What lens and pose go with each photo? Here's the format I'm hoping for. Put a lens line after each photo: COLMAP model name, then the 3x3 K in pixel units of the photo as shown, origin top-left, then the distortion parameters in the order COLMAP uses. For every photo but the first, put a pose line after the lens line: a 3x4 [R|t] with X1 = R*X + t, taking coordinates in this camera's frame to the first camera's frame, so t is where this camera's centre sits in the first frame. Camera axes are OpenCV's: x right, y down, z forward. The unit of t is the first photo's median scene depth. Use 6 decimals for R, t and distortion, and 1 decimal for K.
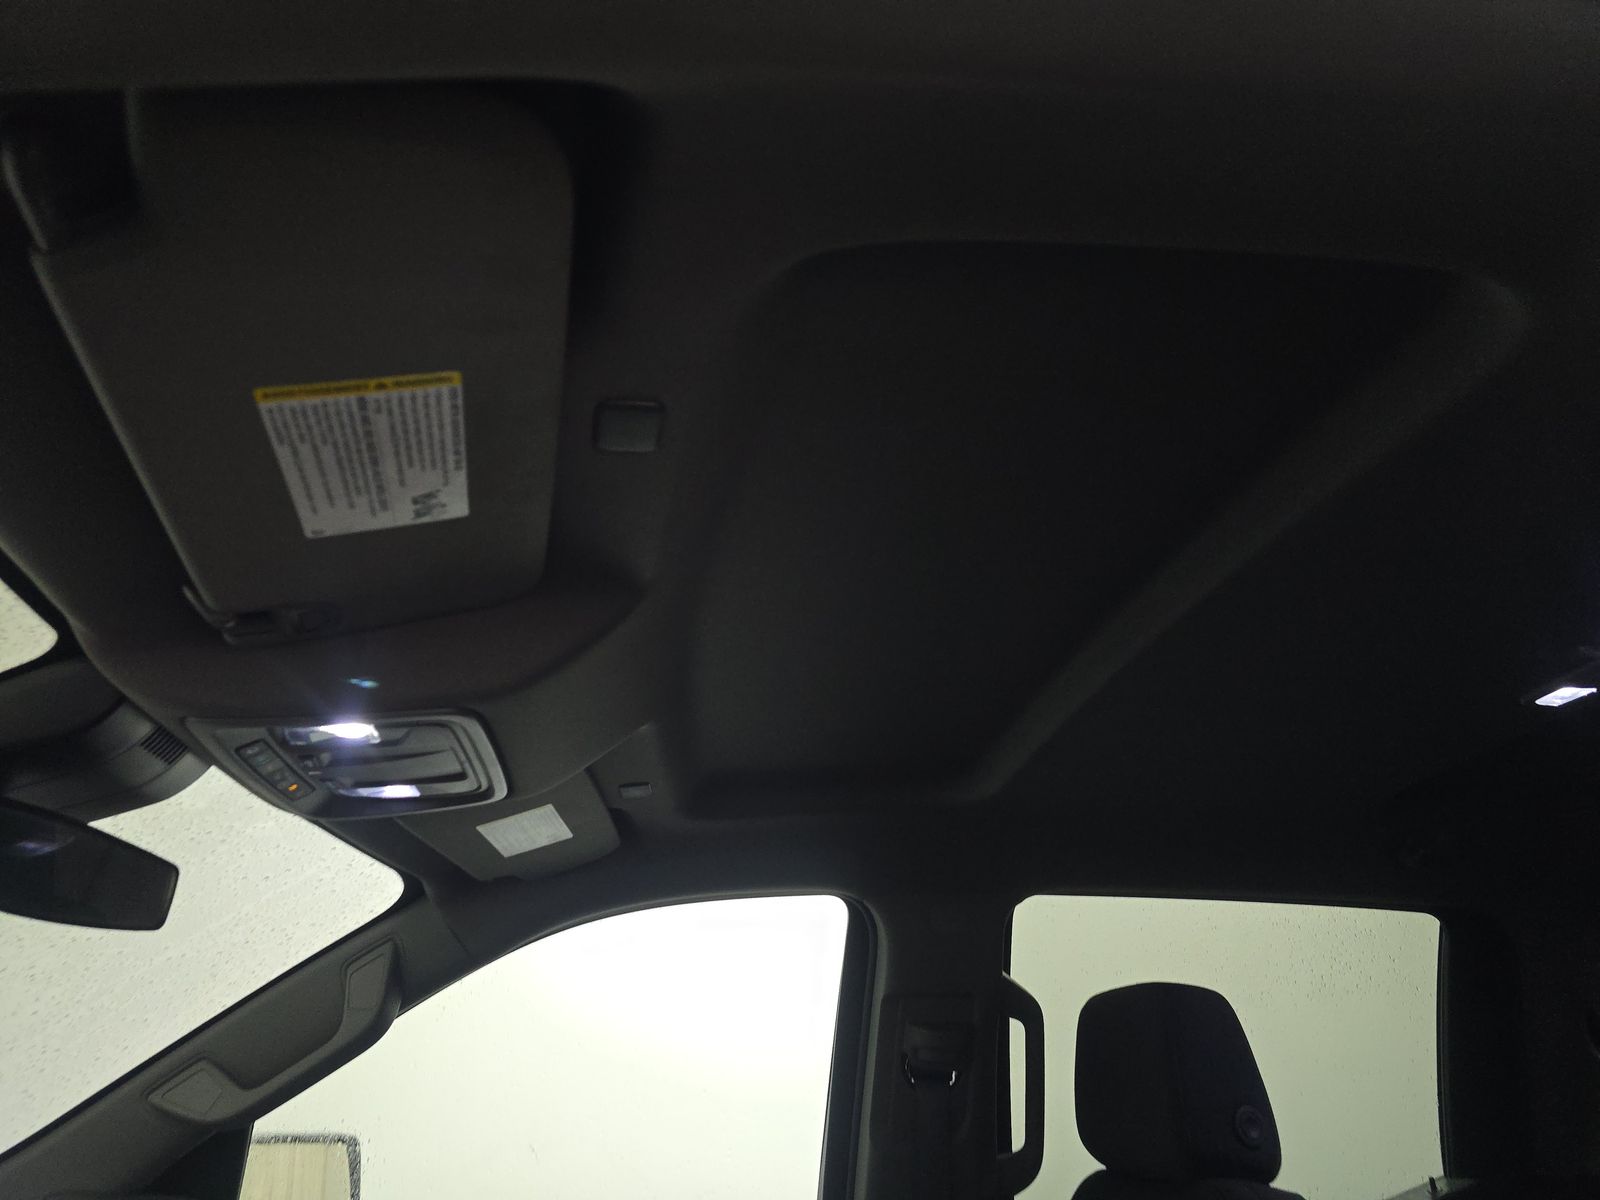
lens RADIAL K [[1054.7, 0, 800.0], [0, 1054.7, 600.0], [0, 0, 1]] dist [0.020490, -0.004742]
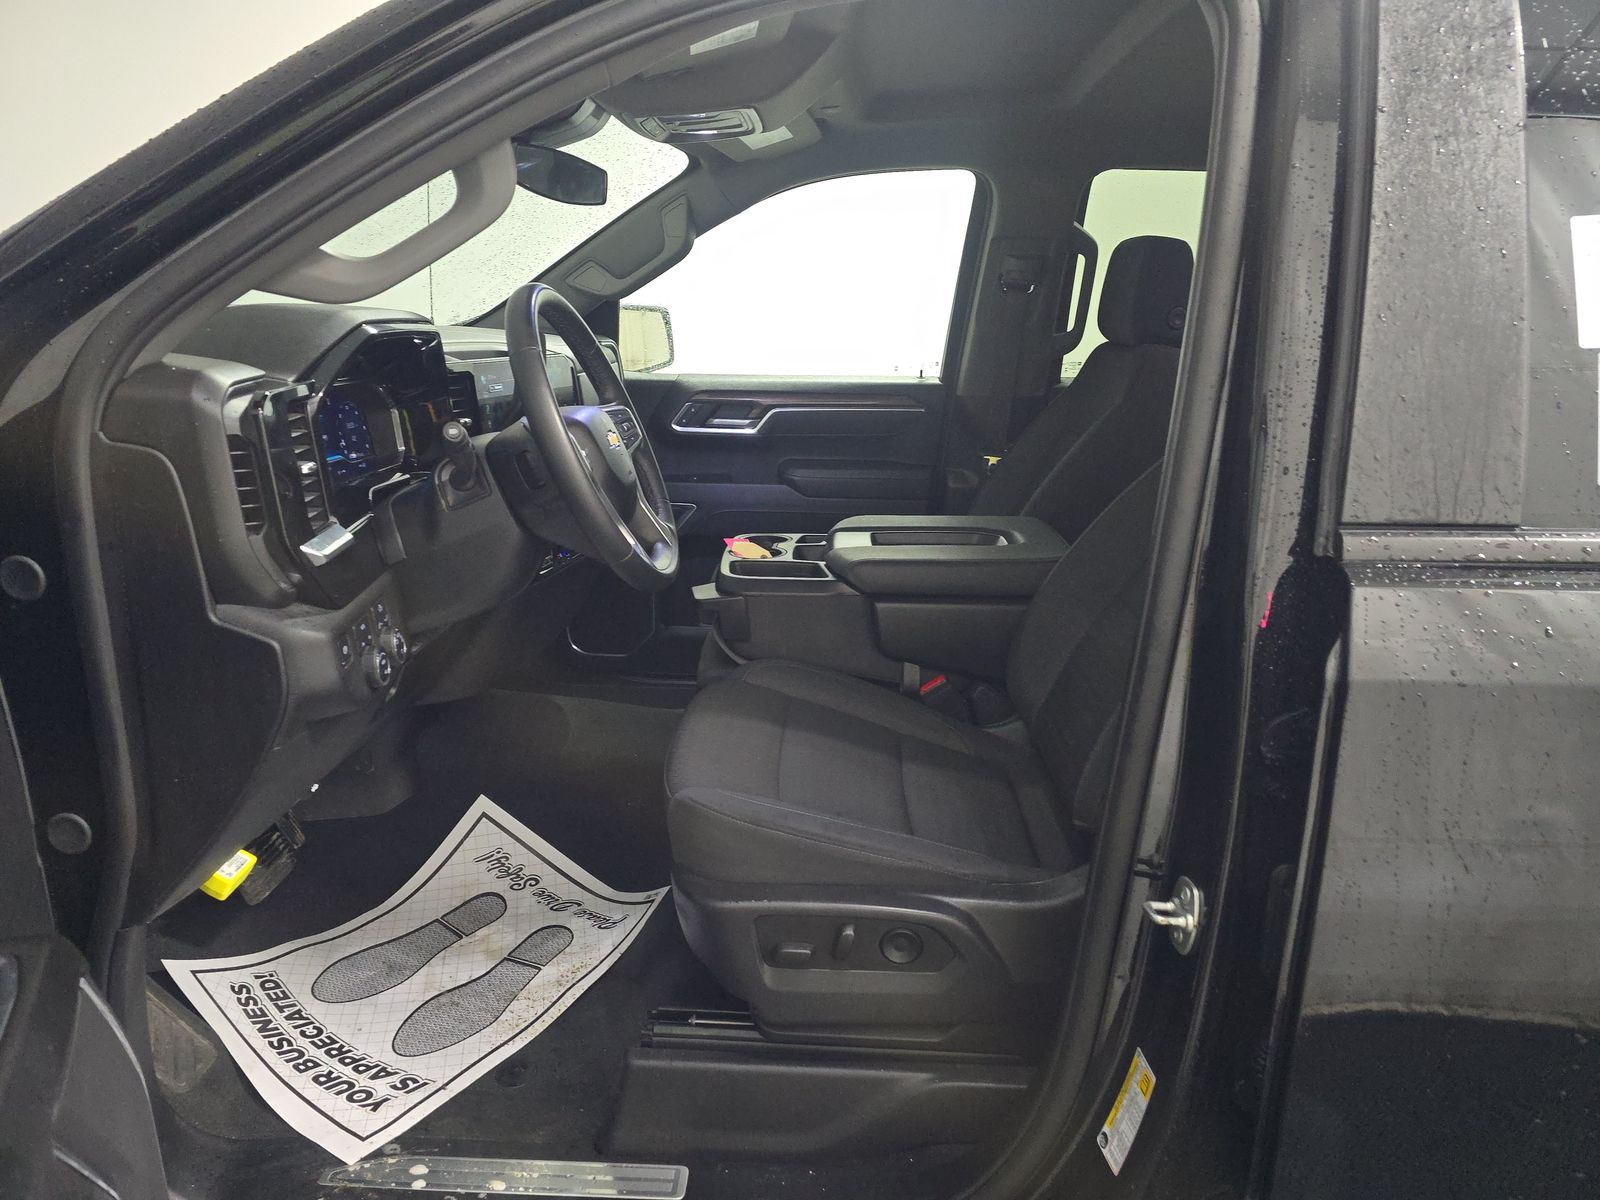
lens RADIAL K [[1054.7, 0, 800.0], [0, 1054.7, 600.0], [0, 0, 1]] dist [0.020490, -0.004742]
pose [[0.985094, 0.082853, -0.150748, 0.089566], [0.036189, 0.756924, 0.652500, -0.273382], [0.168166, -0.648229, 0.742643, -0.603455]]
